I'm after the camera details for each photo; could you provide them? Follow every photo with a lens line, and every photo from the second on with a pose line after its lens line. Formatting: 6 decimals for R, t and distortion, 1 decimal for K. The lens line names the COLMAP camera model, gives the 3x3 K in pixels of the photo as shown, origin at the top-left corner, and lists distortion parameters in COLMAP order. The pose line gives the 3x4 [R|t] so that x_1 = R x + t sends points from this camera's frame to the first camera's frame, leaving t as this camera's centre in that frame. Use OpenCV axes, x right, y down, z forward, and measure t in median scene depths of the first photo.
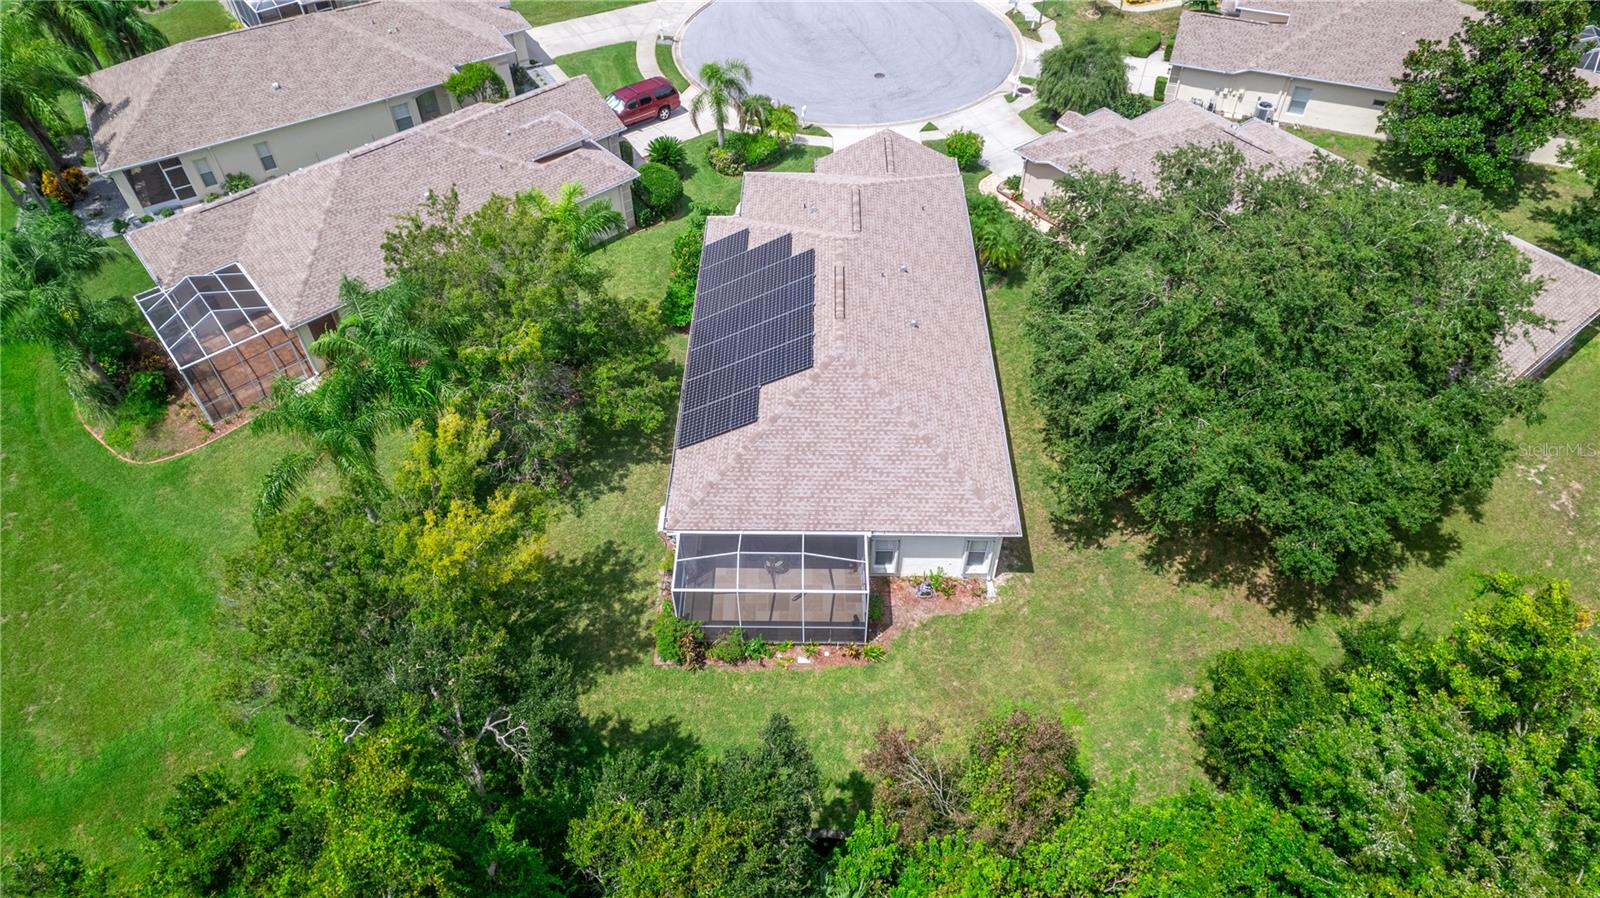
lens RADIAL K [[1024.6, 0, 800.6], [0, 1024.6, 448.5], [0, 0, 1]] dist [-0.050575, 0.035348]
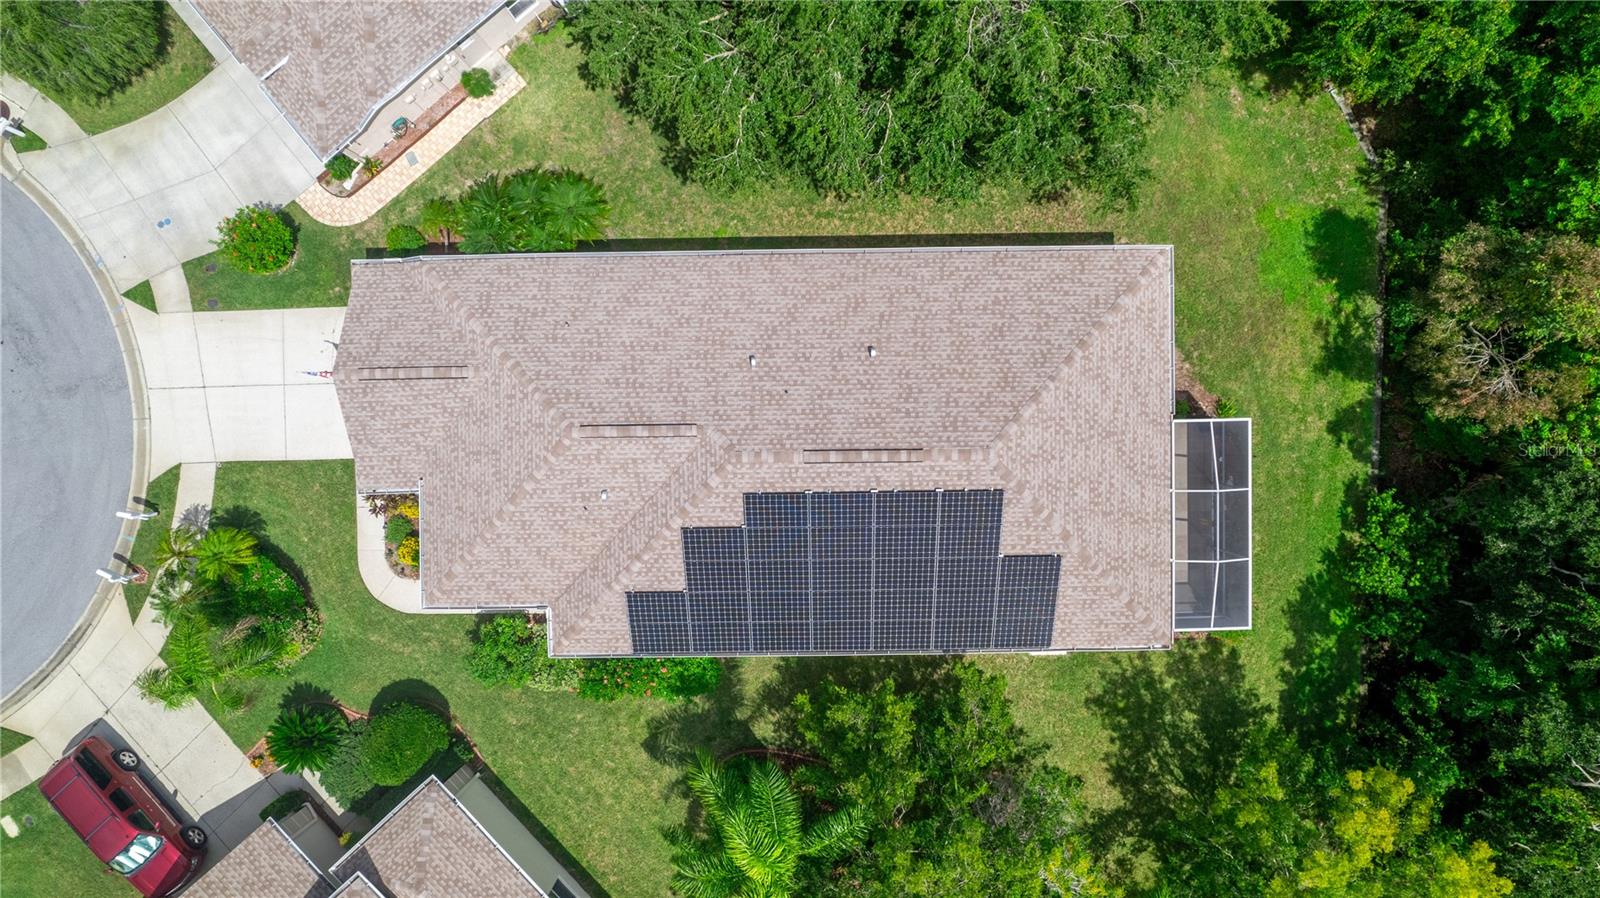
lens RADIAL K [[1024.6, 0, 801.3], [0, 1024.6, 447.2], [0, 0, 1]] dist [-0.050575, 0.035348]
pose [[-0.031983, -0.999449, -0.008822, 0.055581], [0.727672, -0.029335, 0.685298, -0.718006], [-0.685179, 0.015499, 0.728209, 0.542762]]
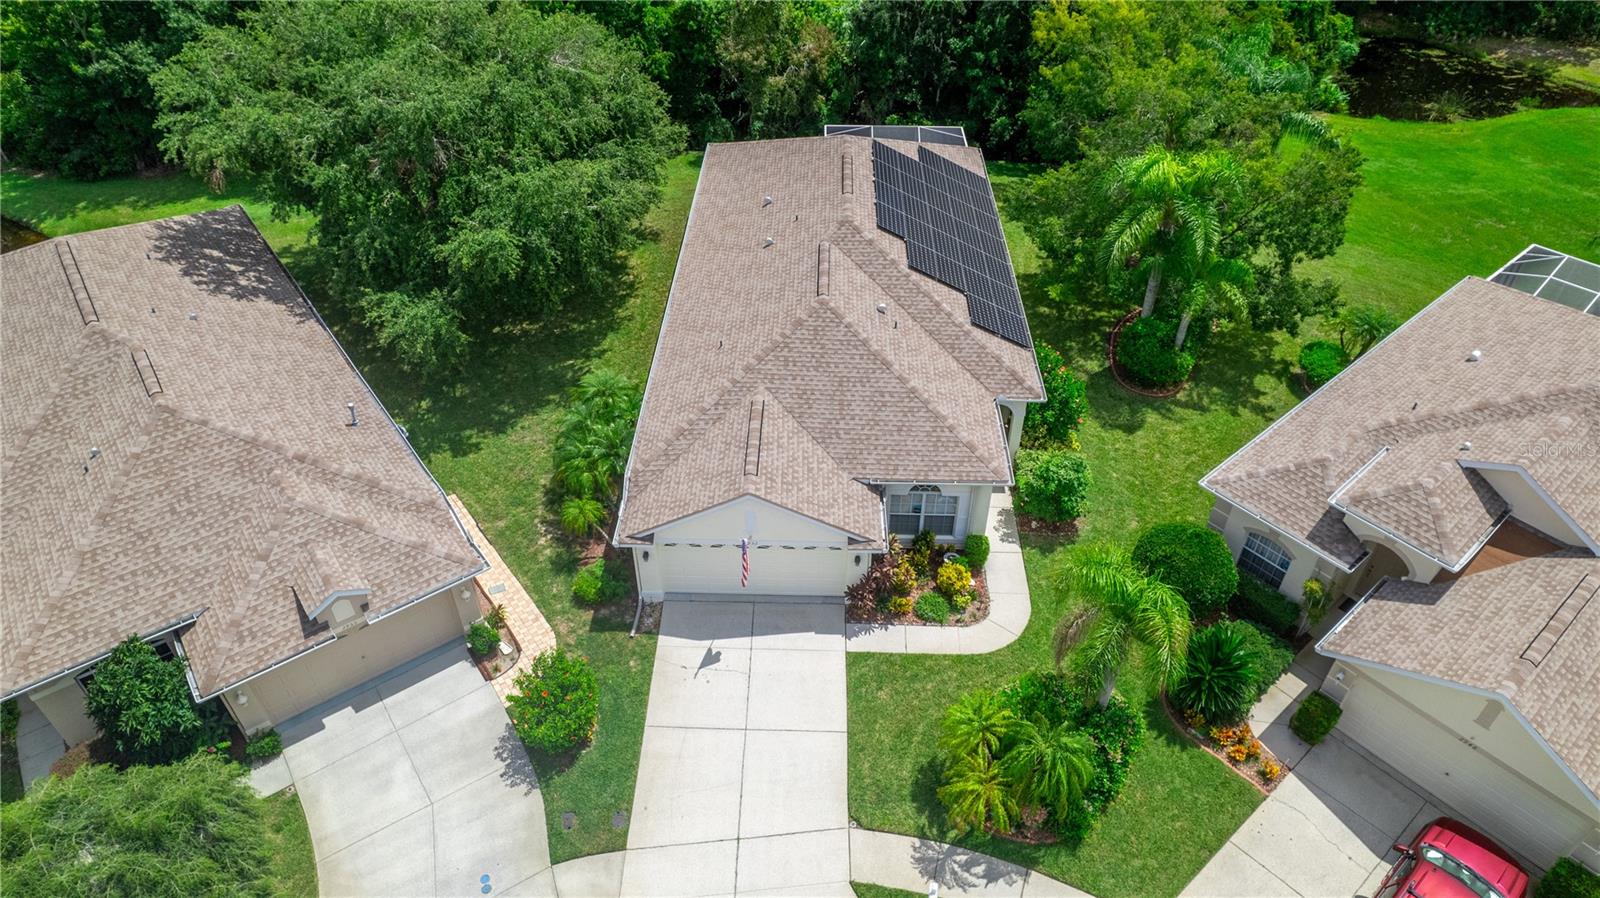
lens RADIAL K [[1024.6, 0, 796.4], [0, 1024.6, 450.1], [0, 0, 1]] dist [-0.050575, 0.035348]
pose [[-0.999844, 0.001361, 0.017620, 0.072439], [0.017673, 0.078642, 0.996746, -1.134433], [-0.000029, 0.996902, -0.078654, 1.406913]]
